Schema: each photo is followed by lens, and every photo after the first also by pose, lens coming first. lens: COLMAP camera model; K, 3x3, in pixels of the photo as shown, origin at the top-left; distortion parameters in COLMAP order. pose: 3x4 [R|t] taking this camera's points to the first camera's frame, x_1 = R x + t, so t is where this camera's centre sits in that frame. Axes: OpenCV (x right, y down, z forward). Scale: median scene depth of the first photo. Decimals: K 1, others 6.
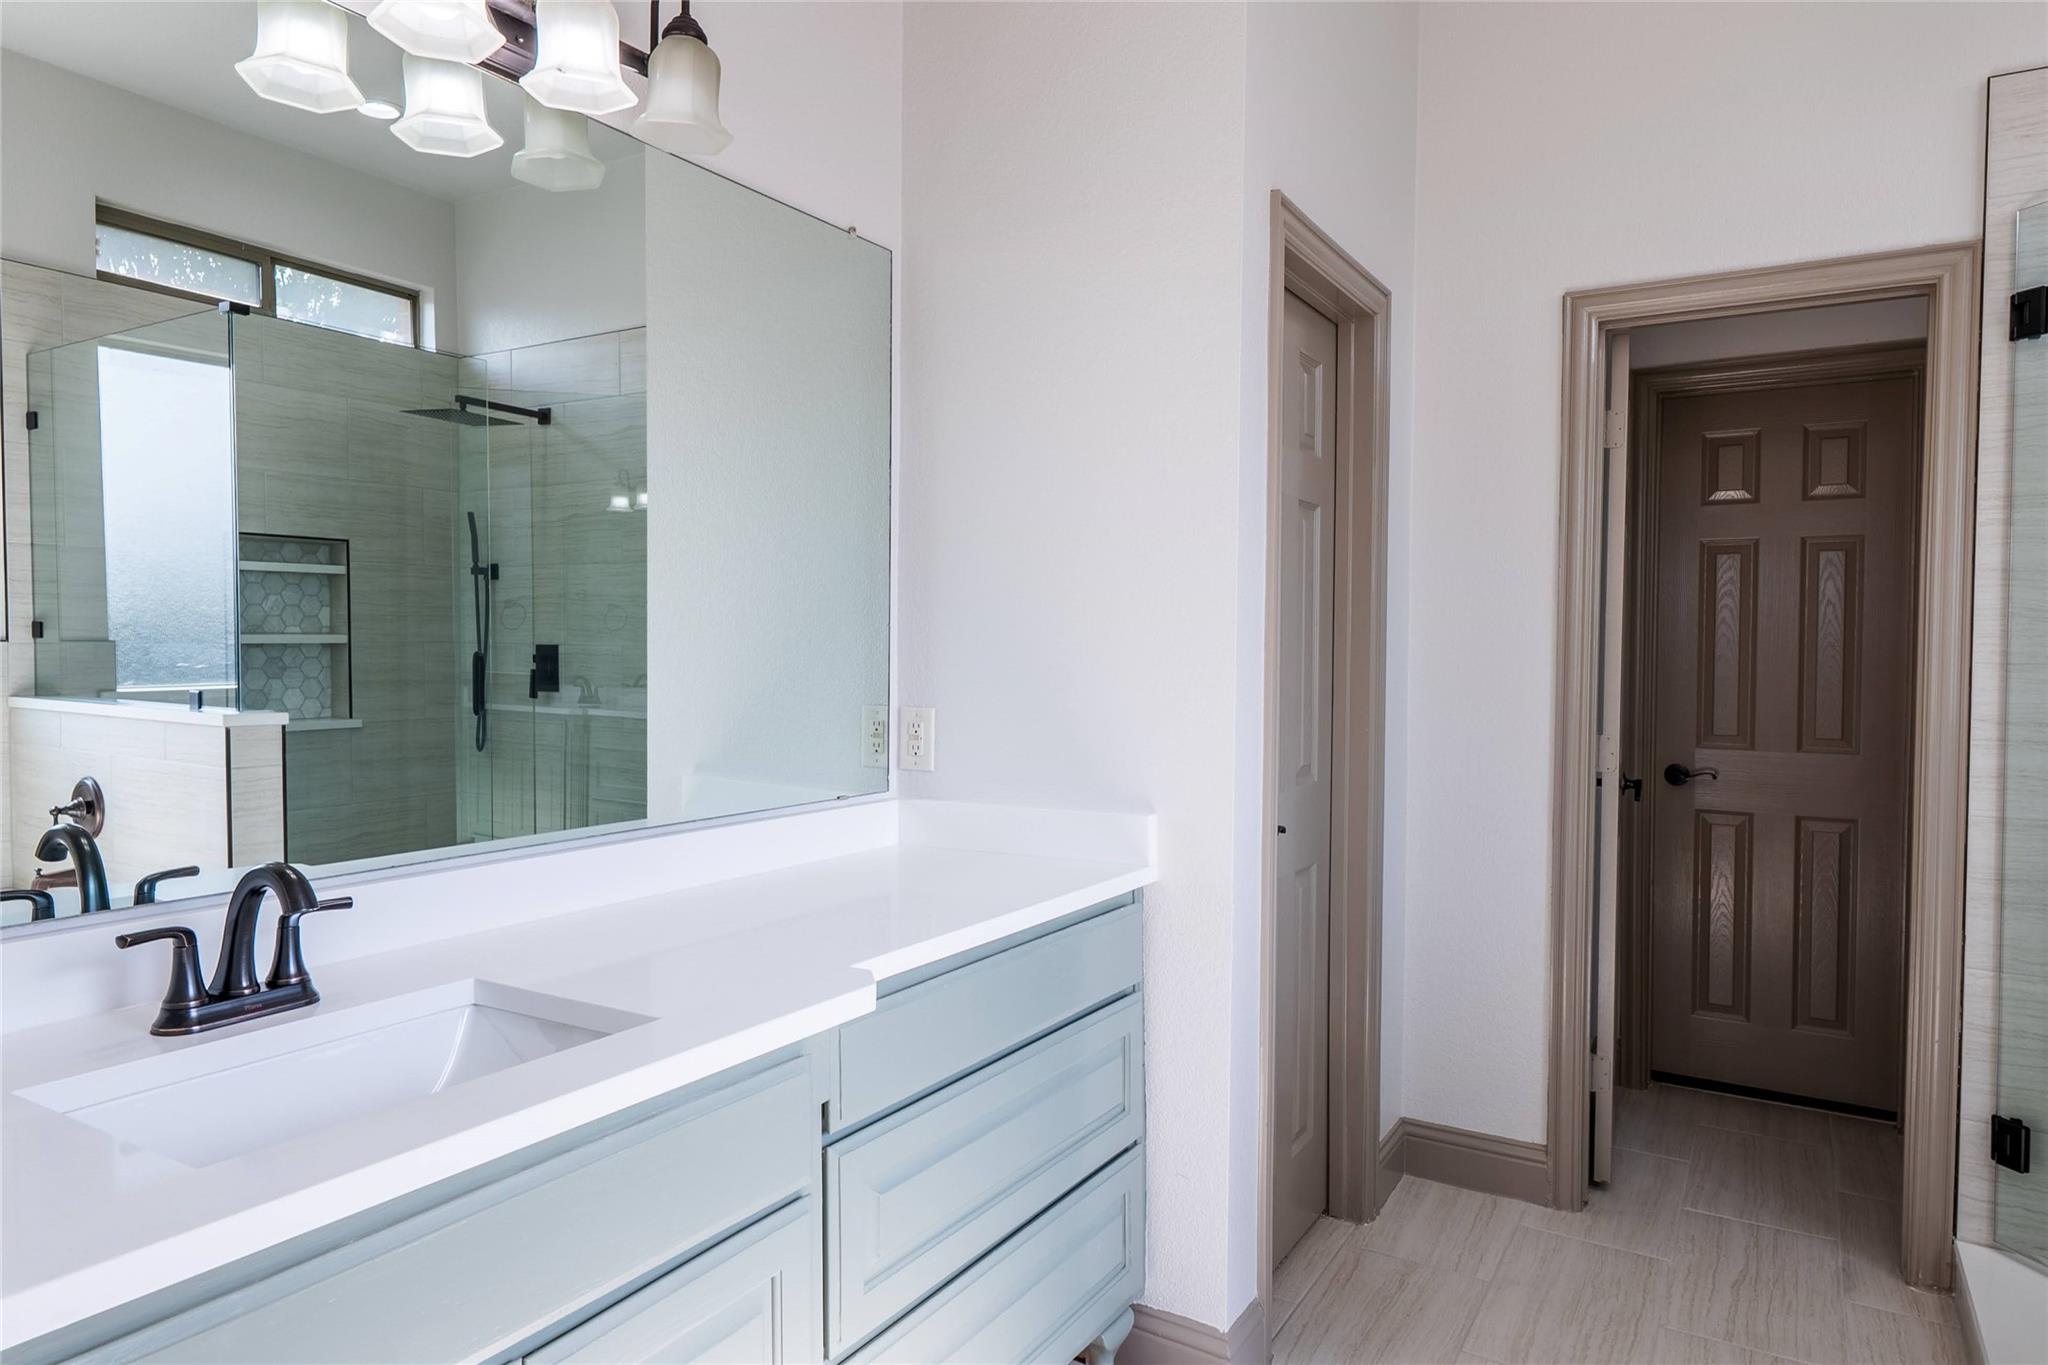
lens RADIAL K [[1274.9, 0, 992.0], [0, 1274.9, 670.5], [0, 0, 1]] dist [0.023259, -0.012992]
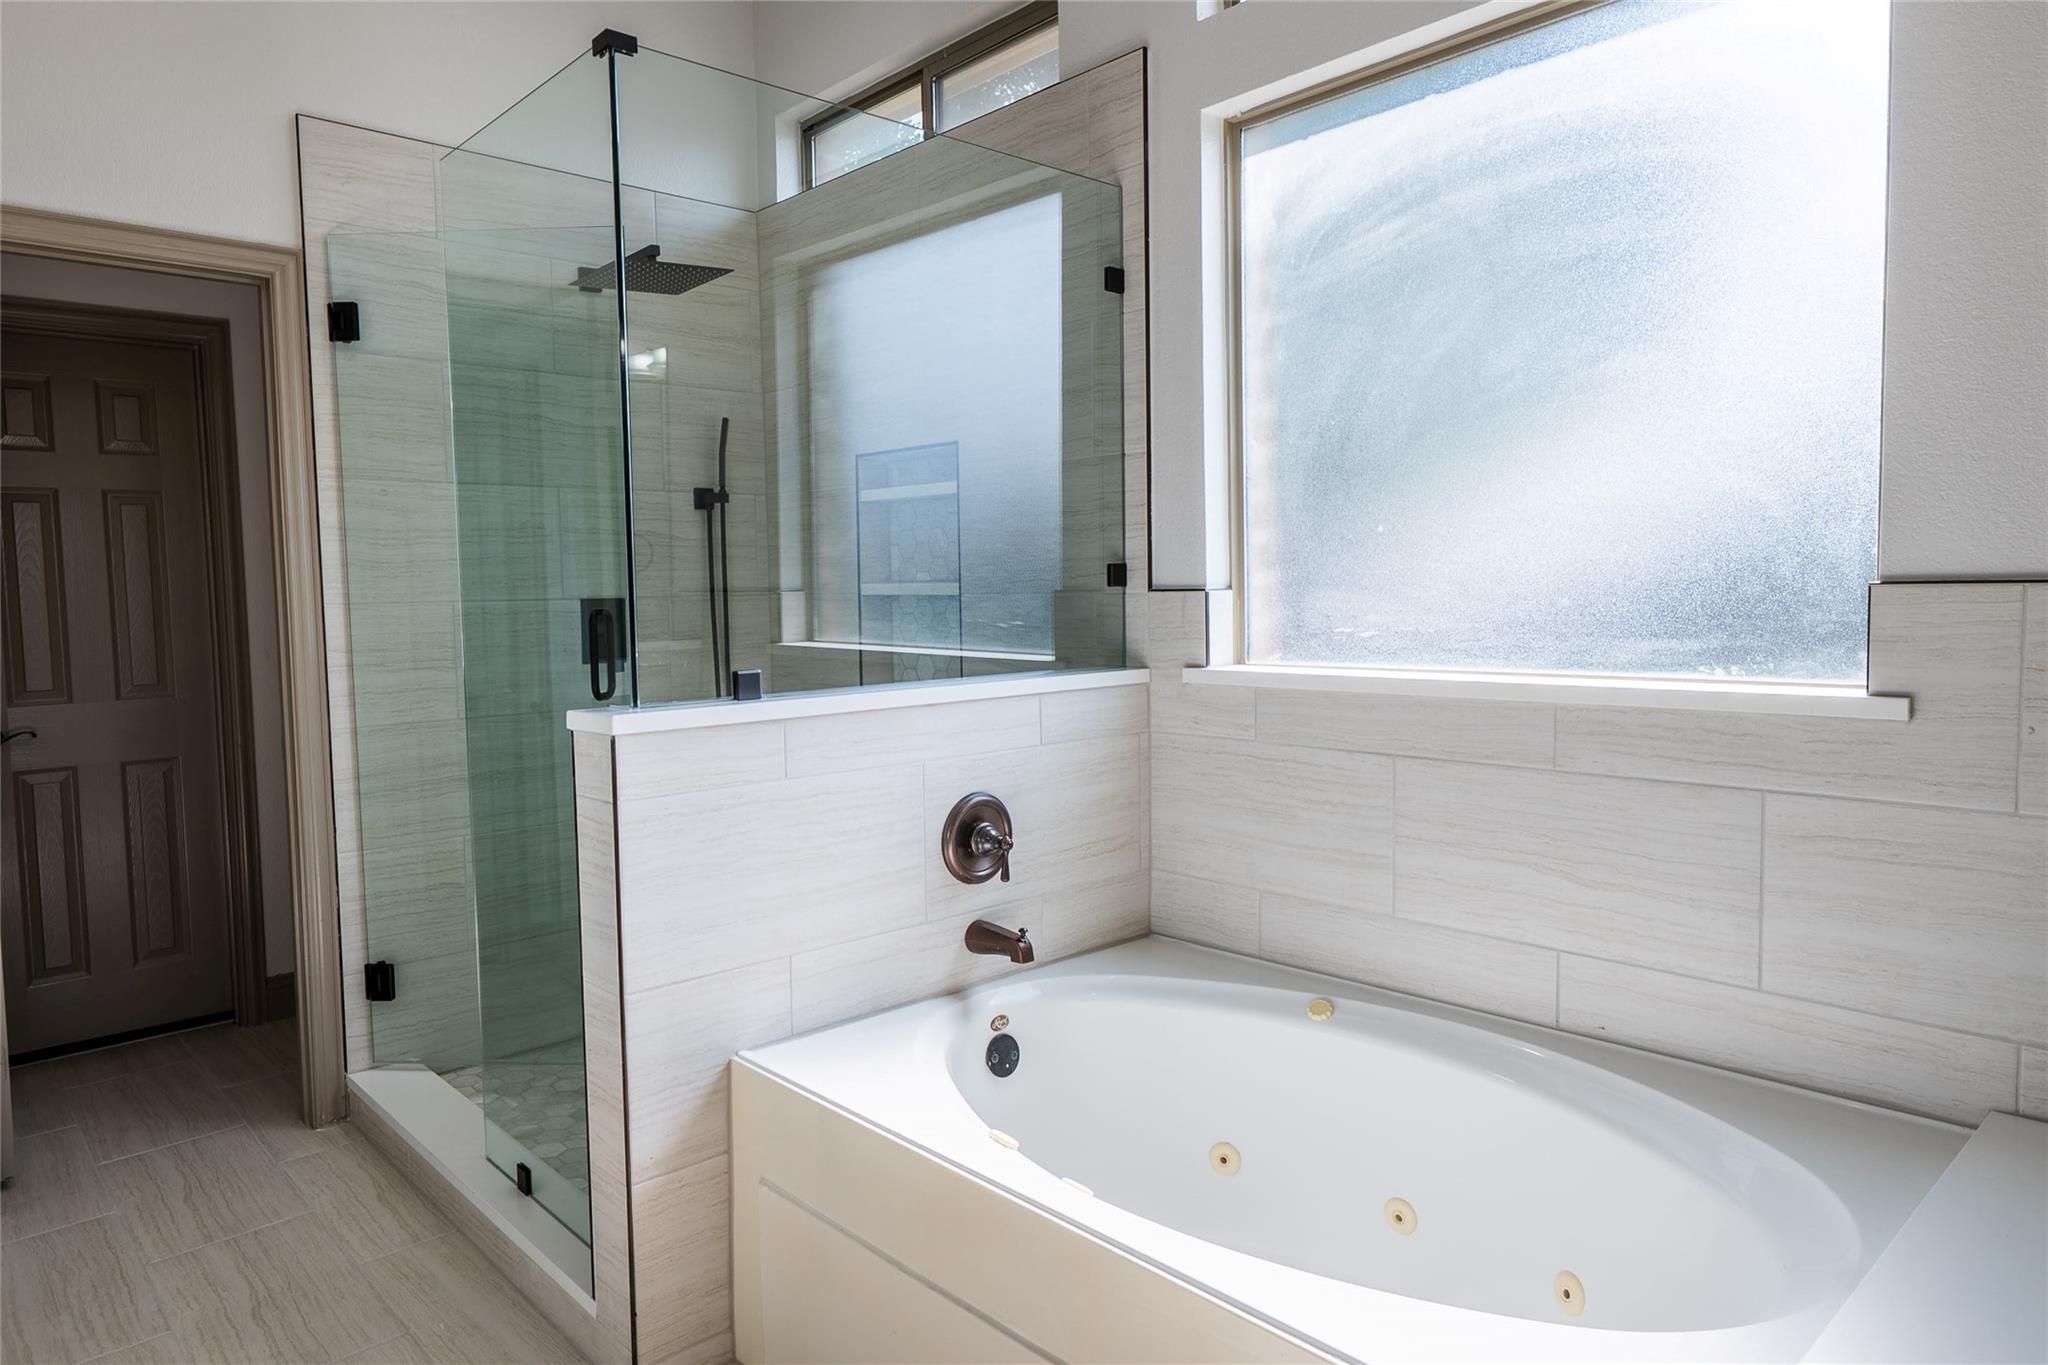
lens RADIAL K [[1274.9, 0, 992.0], [0, 1274.9, 670.5], [0, 0, 1]] dist [0.023259, -0.012992]
pose [[0.272720, -0.079084, 0.958838, -0.229364], [0.046742, 0.996528, 0.068898, 0.002647], [-0.960957, 0.026028, 0.275470, 0.063090]]
